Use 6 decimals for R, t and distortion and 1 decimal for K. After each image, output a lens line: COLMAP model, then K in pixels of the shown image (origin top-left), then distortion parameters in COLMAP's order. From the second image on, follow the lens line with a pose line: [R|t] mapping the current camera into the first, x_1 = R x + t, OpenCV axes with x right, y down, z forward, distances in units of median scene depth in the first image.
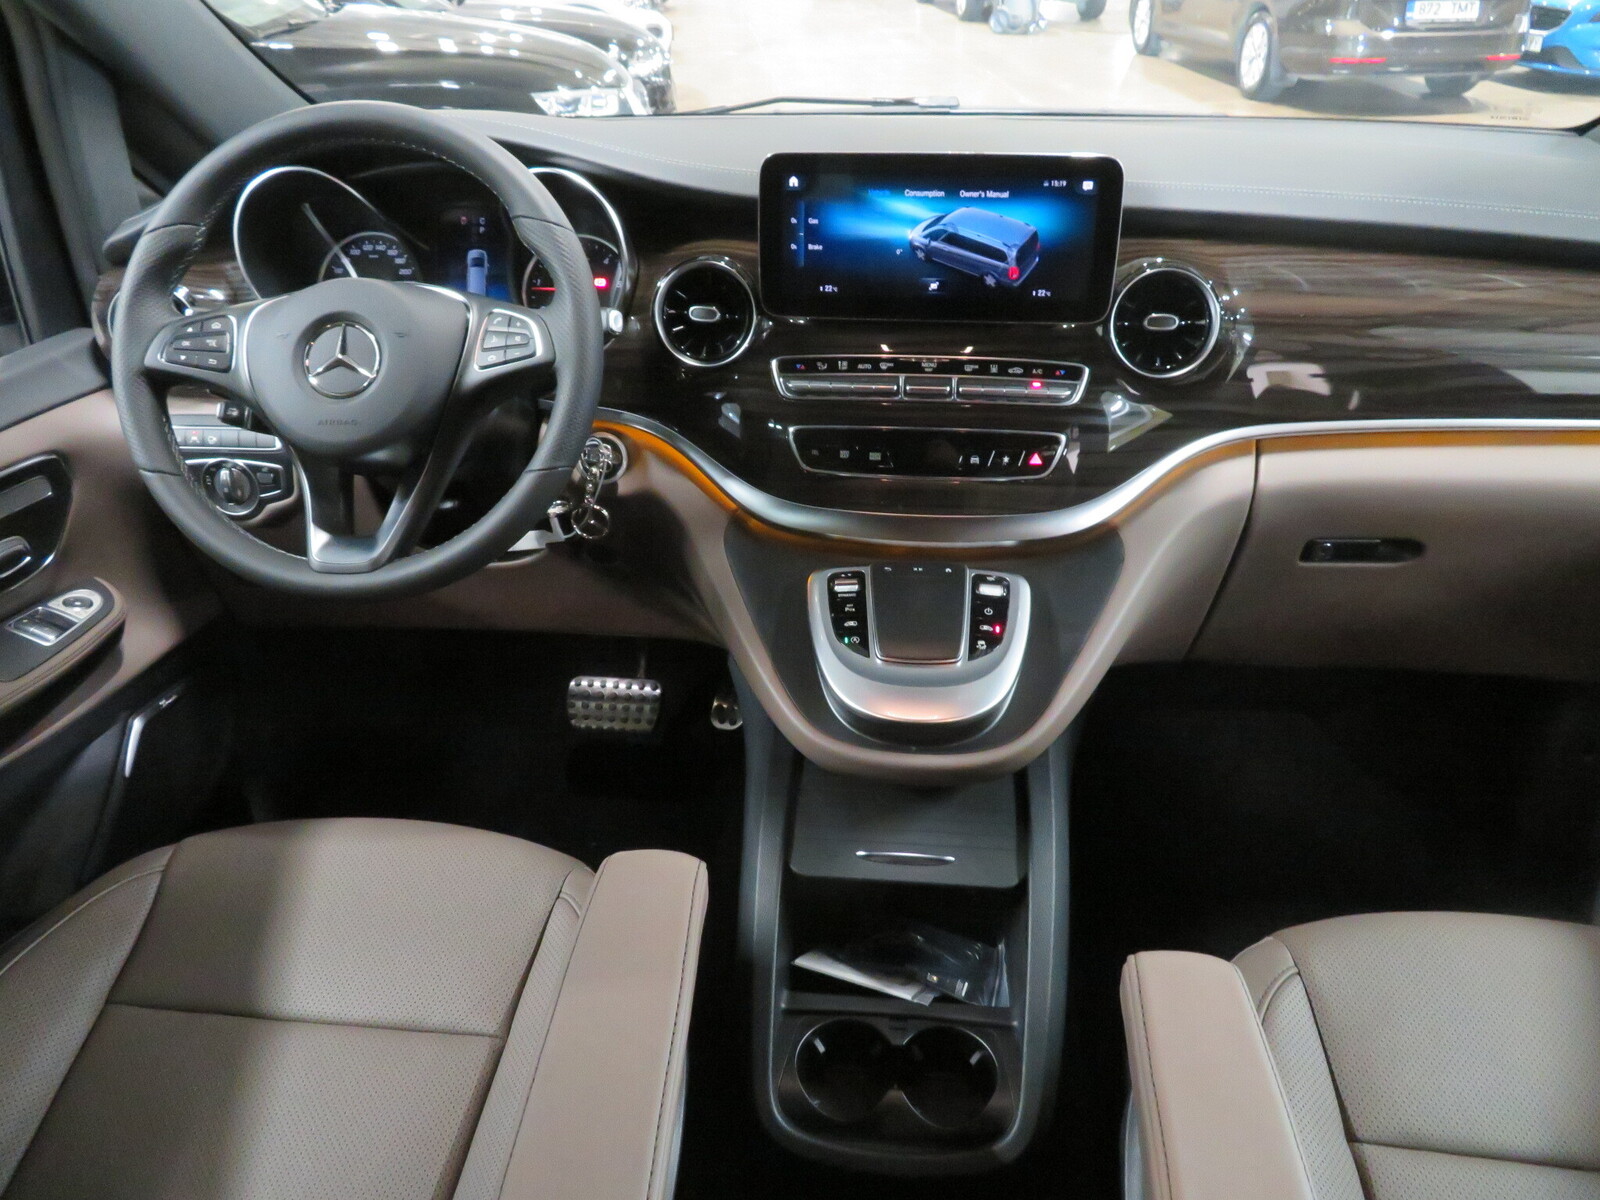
lens RADIAL K [[1111.8, 0, 800.0], [0, 1111.8, 600.0], [0, 0, 1]] dist [-0.011664, -0.003490]
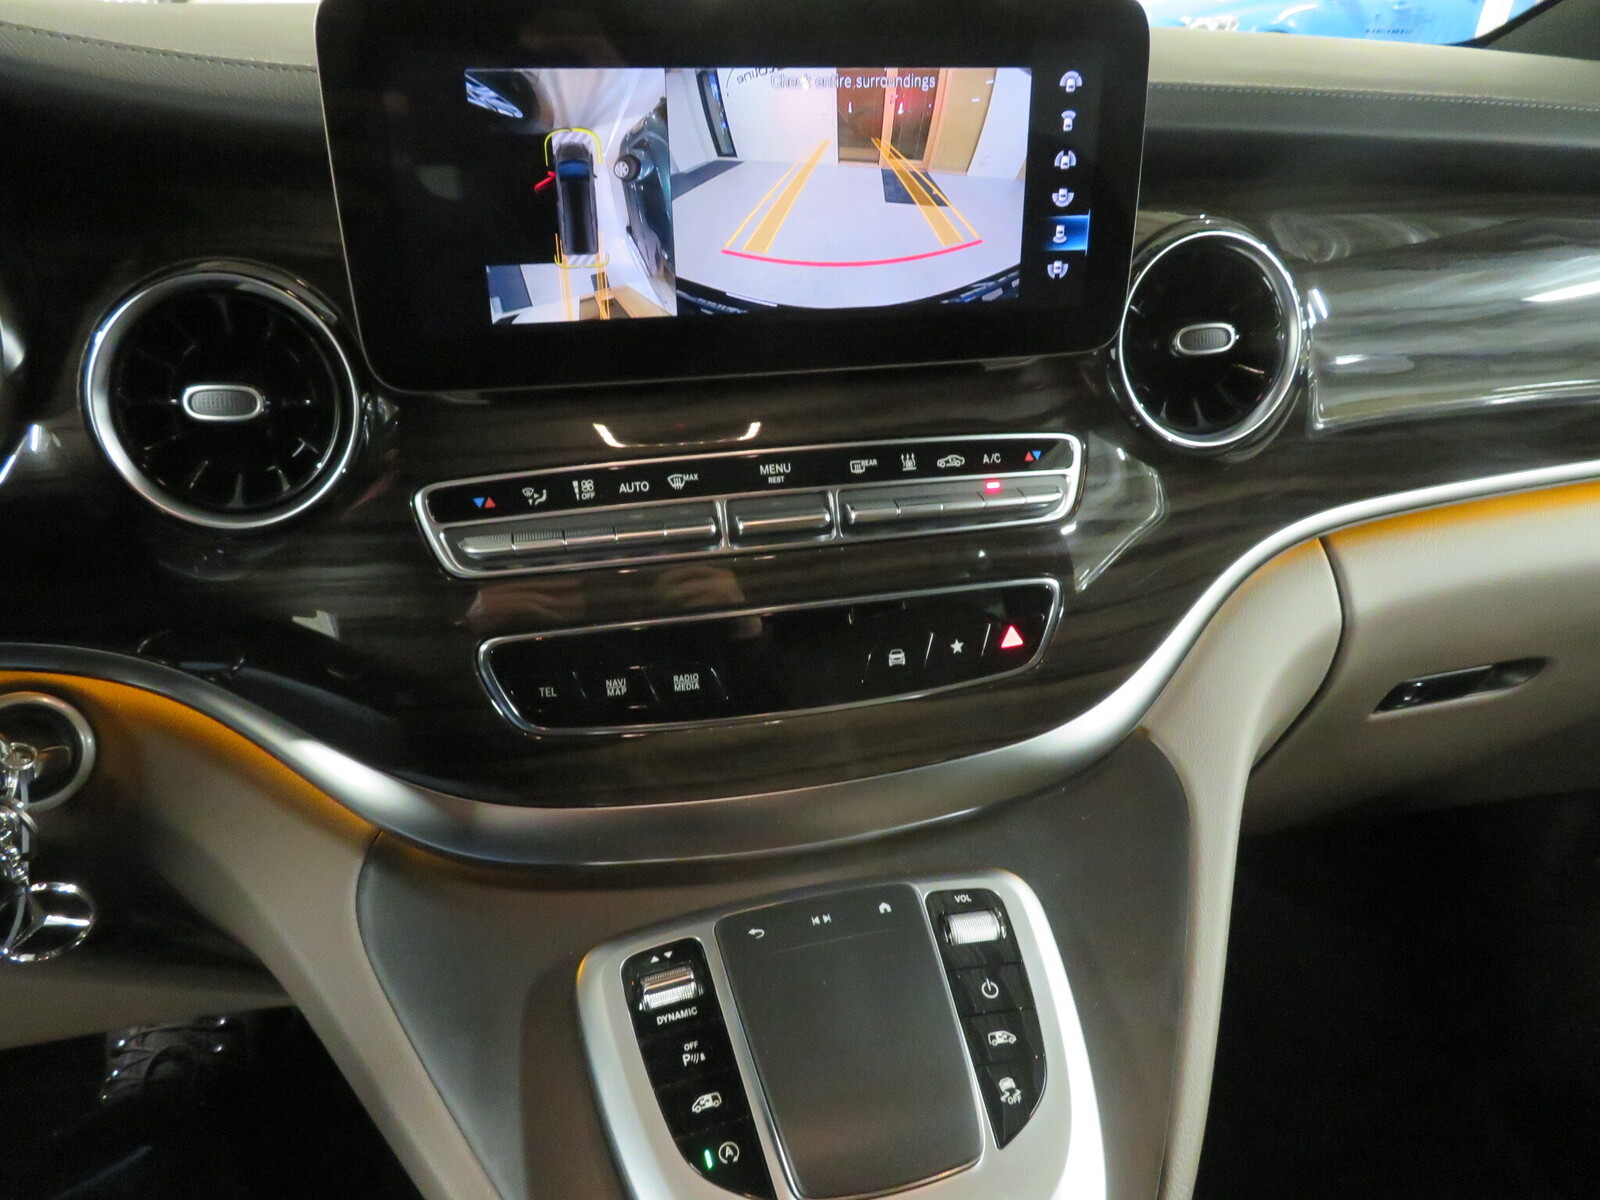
lens RADIAL K [[1111.8, 0, 800.0], [0, 1111.8, 600.0], [0, 0, 1]] dist [-0.011664, -0.003490]
pose [[0.943637, -0.143745, 0.298138, -0.018176], [0.148407, 0.988901, 0.007068, -0.159429], [-0.295845, 0.037576, 0.954496, 0.560180]]
